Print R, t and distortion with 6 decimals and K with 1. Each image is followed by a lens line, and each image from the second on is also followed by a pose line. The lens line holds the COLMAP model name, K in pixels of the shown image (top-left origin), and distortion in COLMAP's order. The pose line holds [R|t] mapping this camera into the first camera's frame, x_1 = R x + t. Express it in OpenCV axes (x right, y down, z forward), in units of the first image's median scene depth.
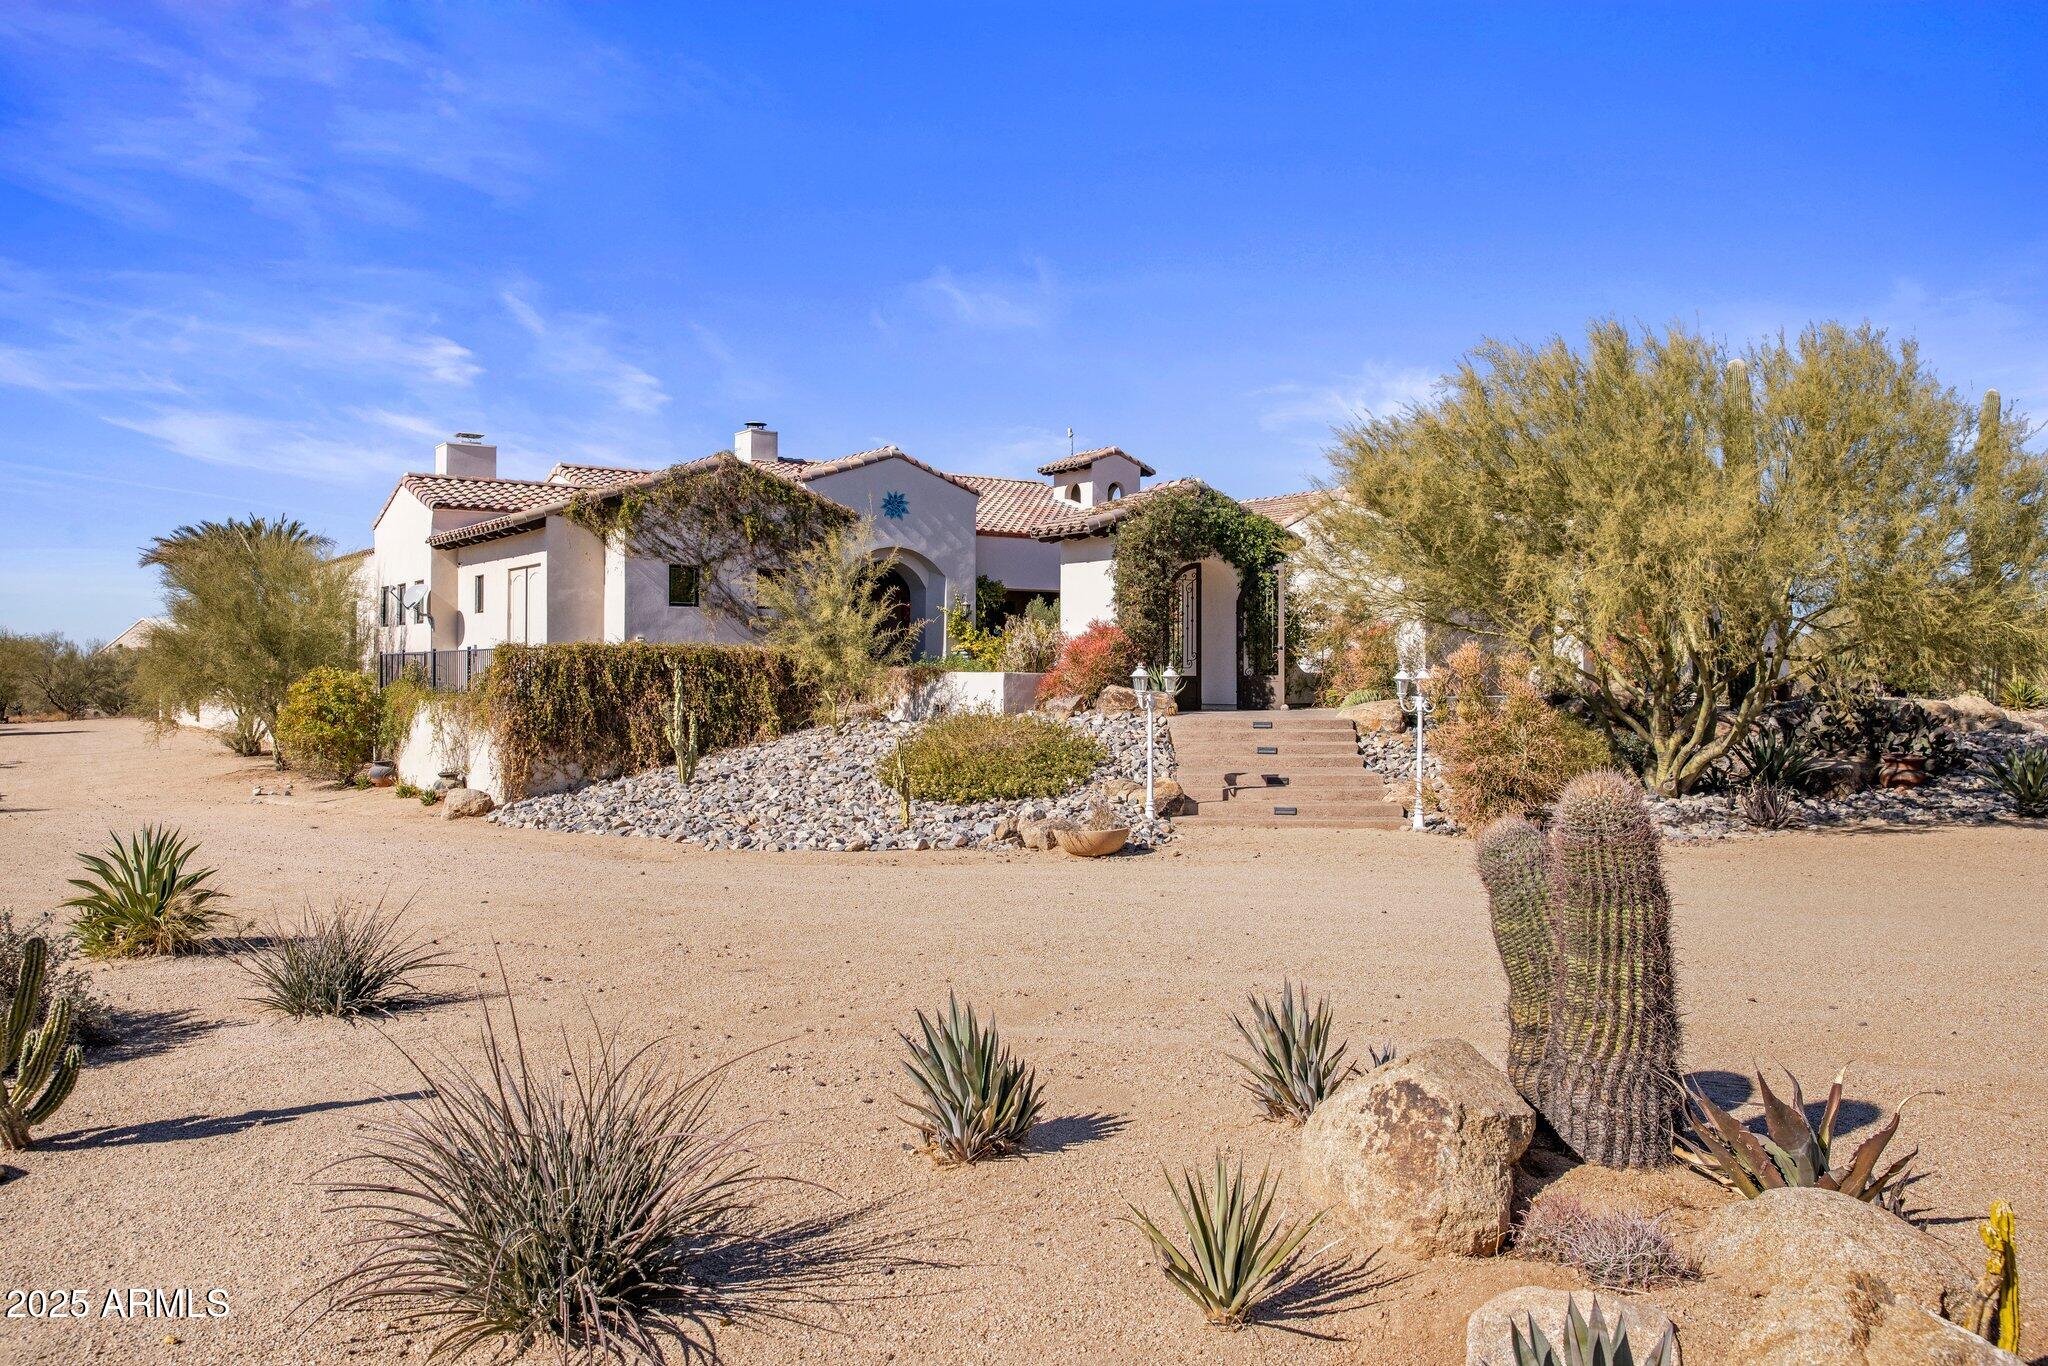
lens RADIAL K [[2557.9, 0, 1021.4], [0, 2557.9, 685.0], [0, 0, 1]] dist [-0.013675, 0.000000]
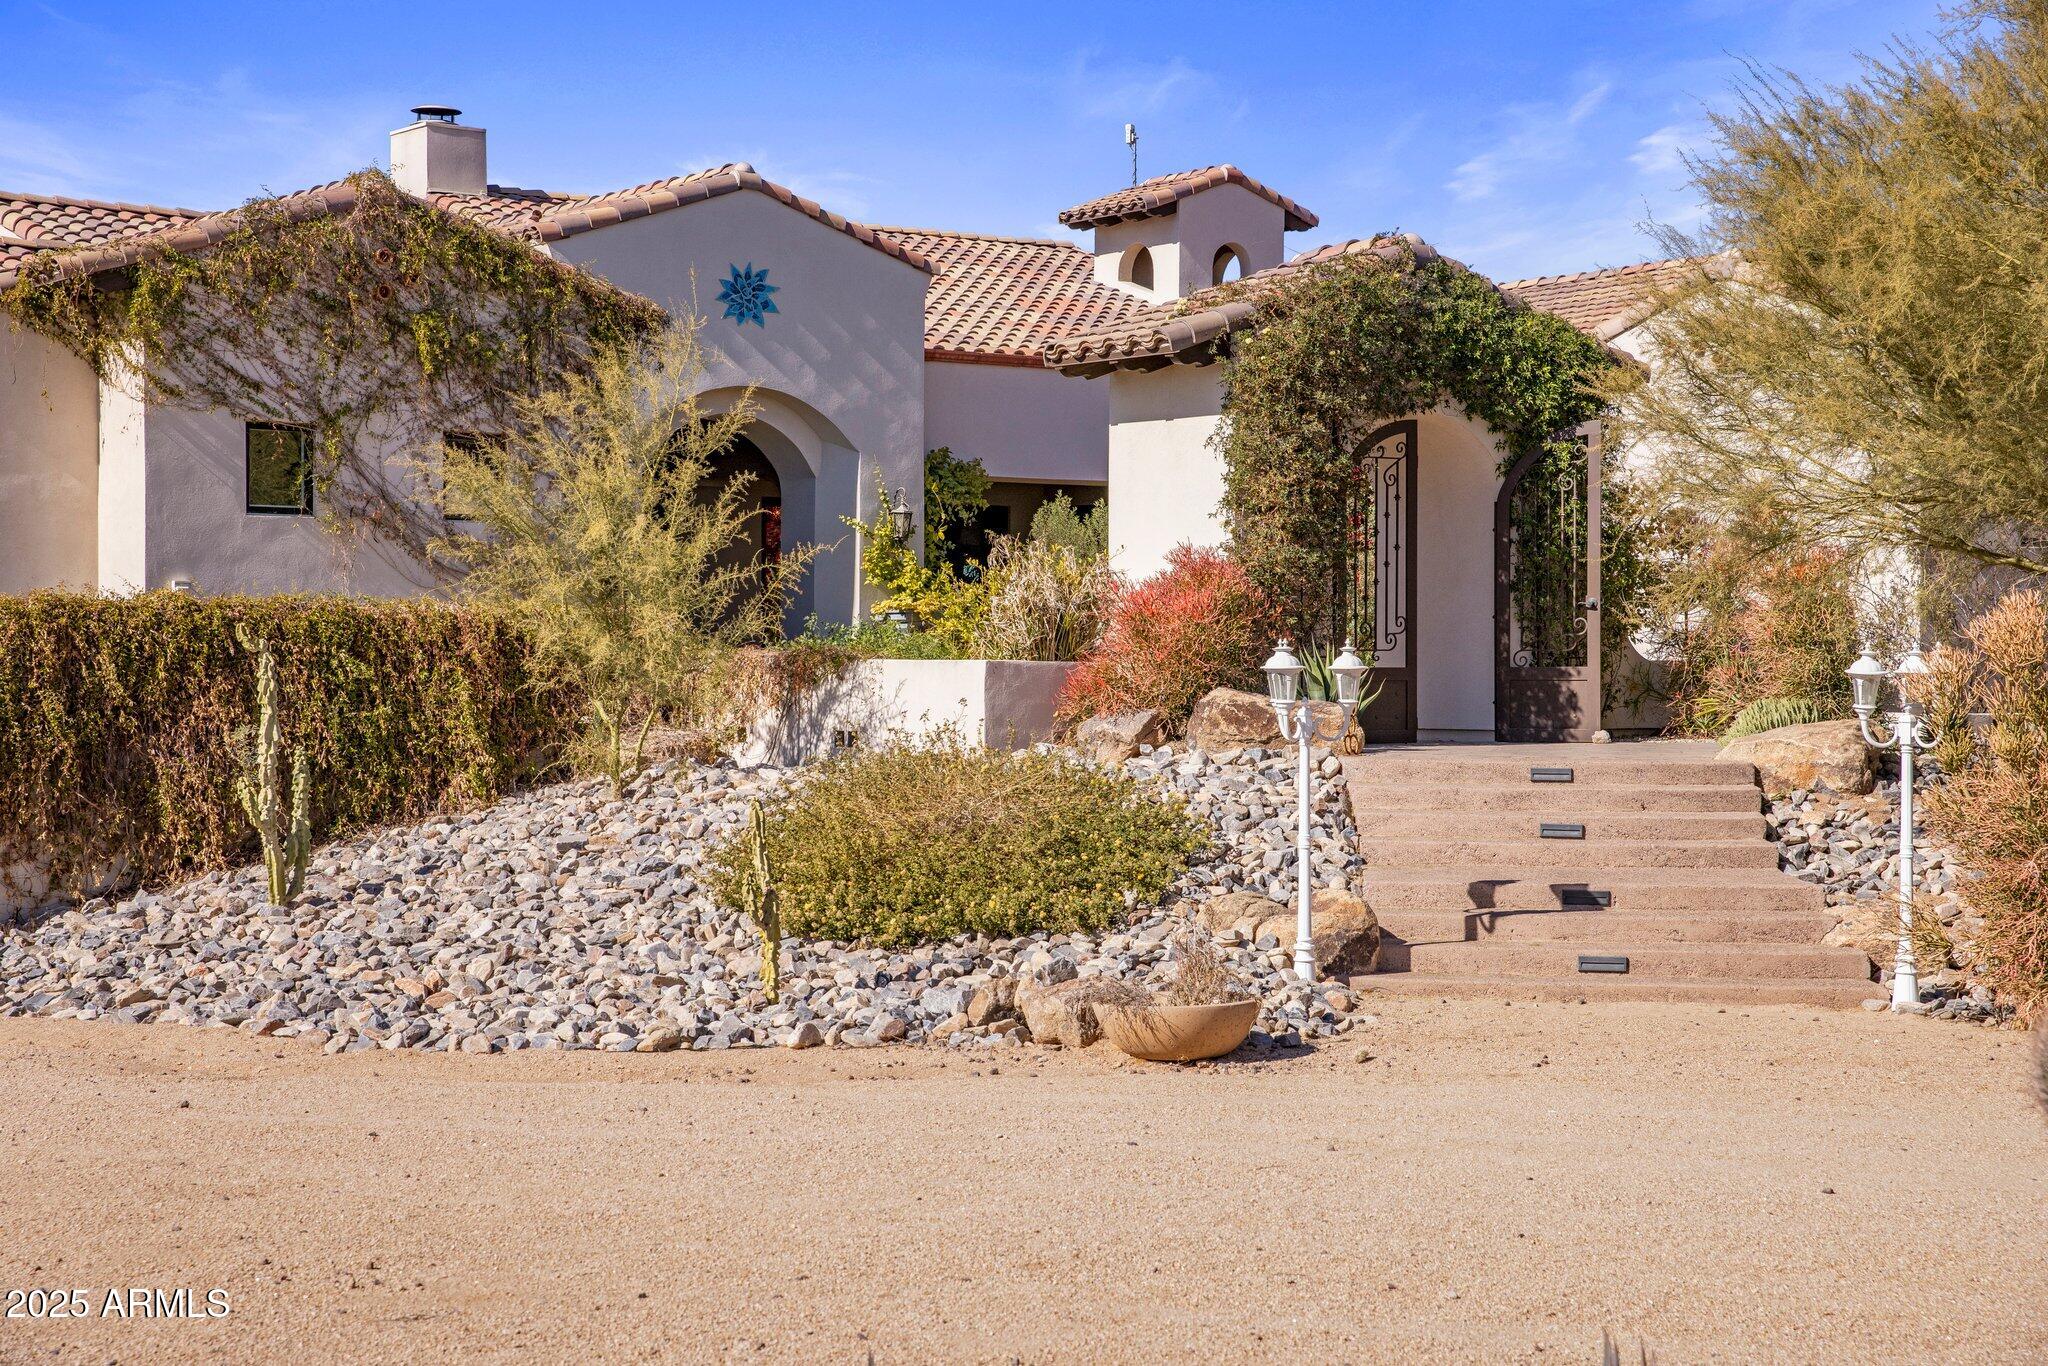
lens RADIAL K [[3479.6, 0, 1024.8], [0, 3479.6, 686.0], [0, 0, 1]] dist [-0.001909, 0.000000]
pose [[0.999998, -0.000010, 0.002147, -0.001125], [0.000013, 0.999999, -0.001118, 0.000401], [-0.002147, 0.001118, 0.999997, 0.380769]]
